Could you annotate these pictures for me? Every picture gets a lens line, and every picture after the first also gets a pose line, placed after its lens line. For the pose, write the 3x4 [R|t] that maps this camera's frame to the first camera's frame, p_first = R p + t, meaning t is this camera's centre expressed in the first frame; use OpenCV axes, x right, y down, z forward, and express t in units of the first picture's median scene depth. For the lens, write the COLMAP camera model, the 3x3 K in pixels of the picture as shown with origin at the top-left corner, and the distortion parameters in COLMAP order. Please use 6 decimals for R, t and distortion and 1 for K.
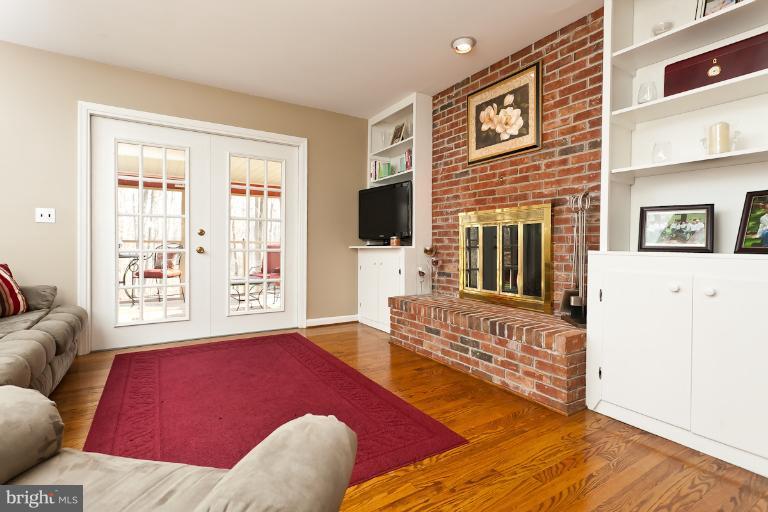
lens RADIAL K [[367.0, 0, 382.2], [0, 367.0, 248.1], [0, 0, 1]] dist [-0.000488, 0.000246]
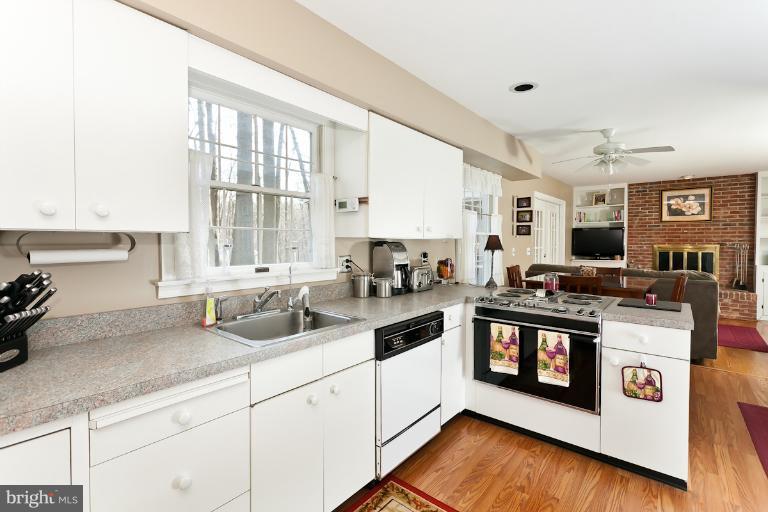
lens RADIAL K [[359.1, 0, 382.3], [0, 359.1, 249.0], [0, 0, 1]] dist [-0.003364, 0.000690]
pose [[0.952290, -0.014958, 0.304827, -2.081215], [0.010897, 0.999828, 0.015019, -0.130229], [-0.305000, -0.010980, 0.952289, -0.526658]]
